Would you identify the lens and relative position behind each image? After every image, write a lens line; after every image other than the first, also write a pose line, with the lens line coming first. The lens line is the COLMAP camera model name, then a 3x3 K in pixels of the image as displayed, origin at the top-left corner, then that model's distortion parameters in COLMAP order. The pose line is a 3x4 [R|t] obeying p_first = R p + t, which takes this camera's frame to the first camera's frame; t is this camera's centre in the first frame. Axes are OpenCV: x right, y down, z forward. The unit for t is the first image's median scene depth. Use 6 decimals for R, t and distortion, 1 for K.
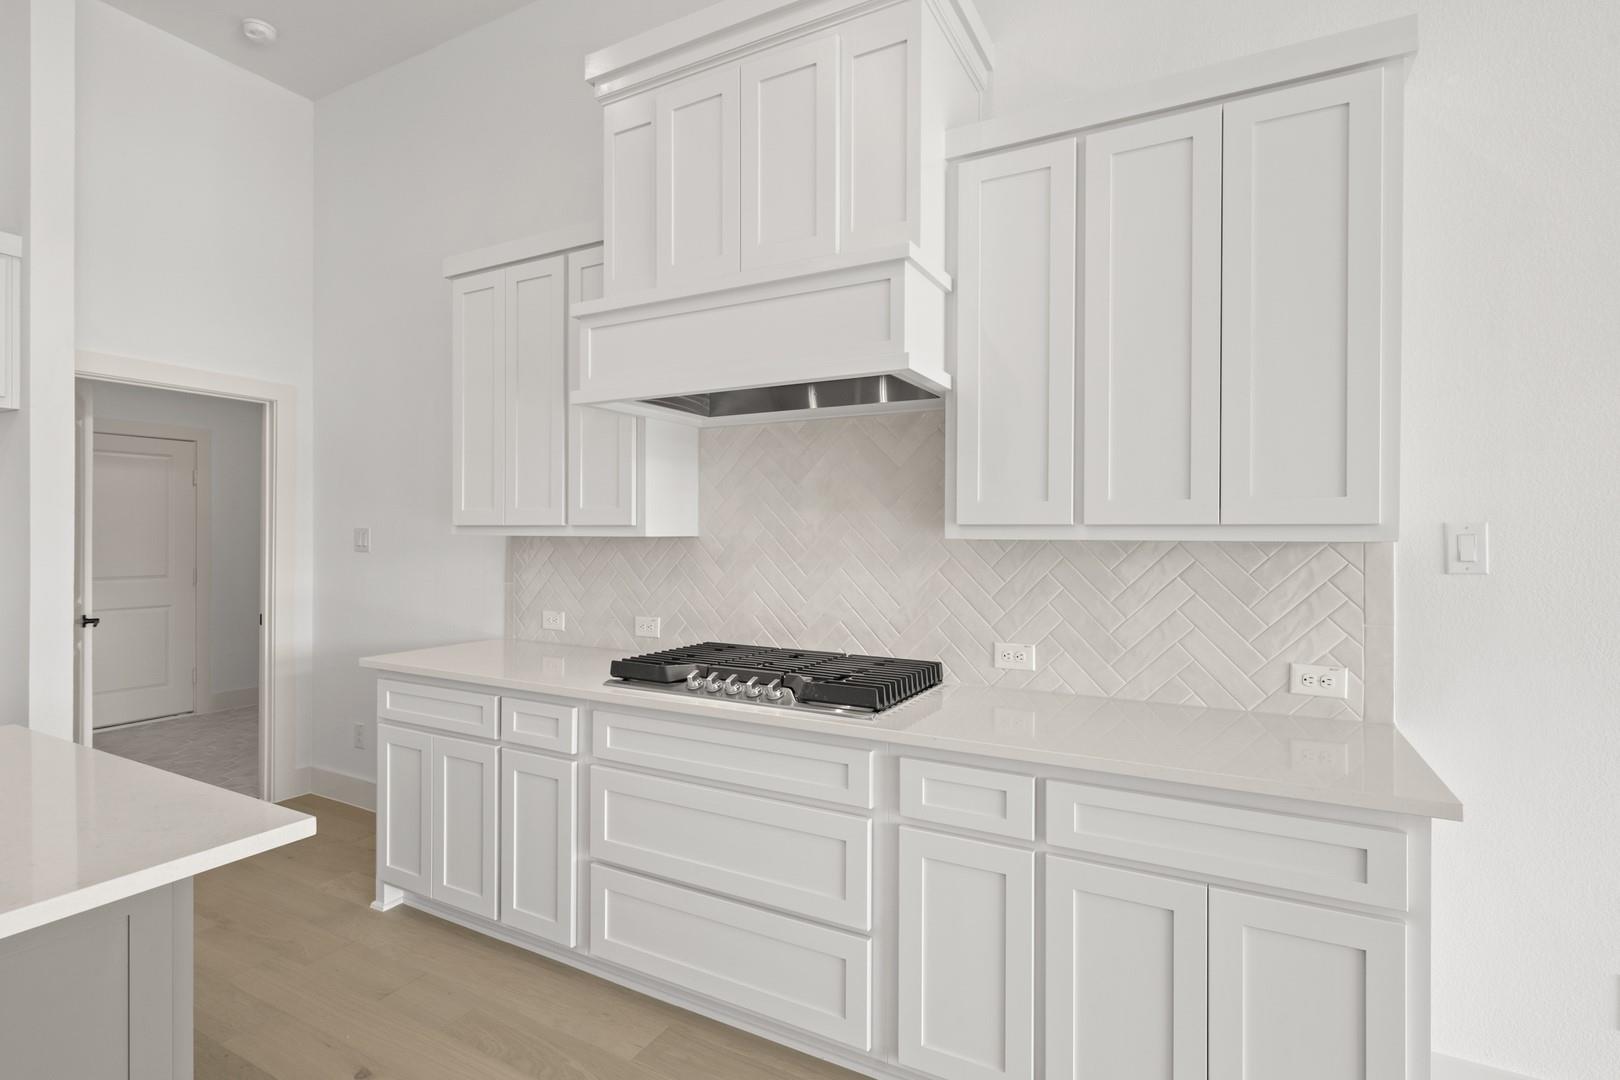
lens RADIAL K [[767.4, 0, 811.0], [0, 767.4, 534.7], [0, 0, 1]] dist [-0.002637, -0.000570]
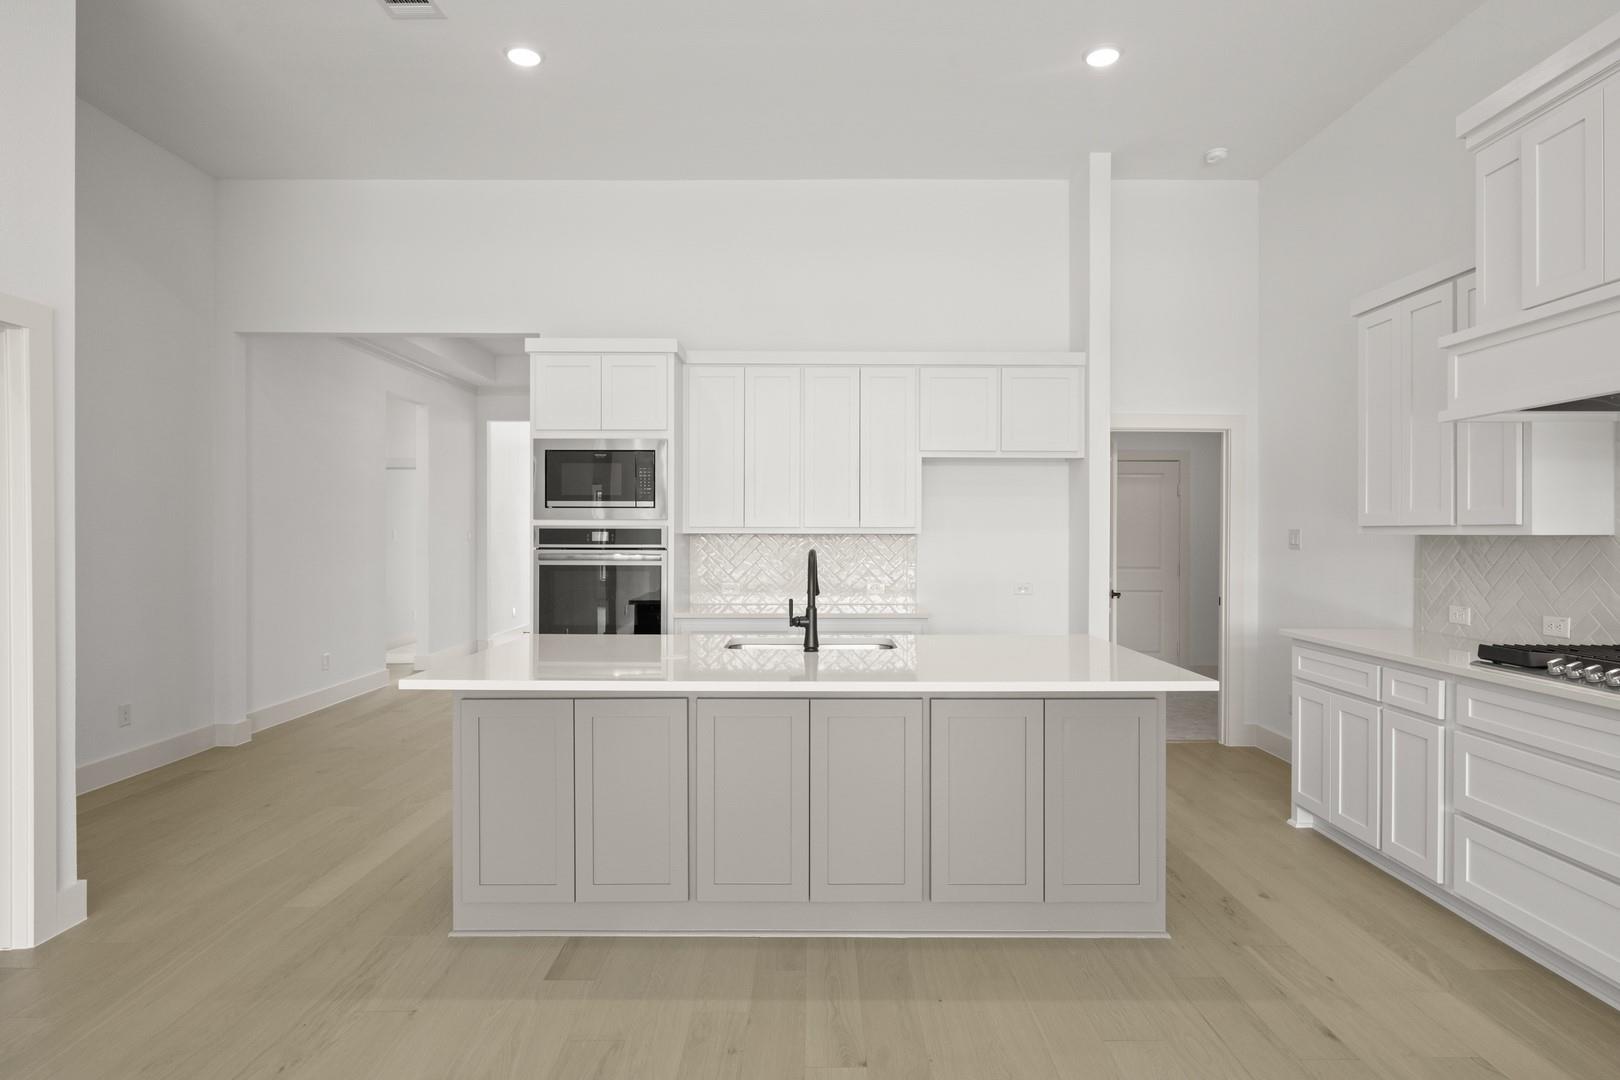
lens RADIAL K [[891.2, 0, 810.8], [0, 891.2, 538.6], [0, 0, 1]] dist [-0.001231, -0.000560]
pose [[0.474568, 0.001323, -0.880218, 0.371804], [-0.001033, 0.999999, 0.000946, 0.007006], [0.880218, 0.000460, 0.474569, -0.427502]]
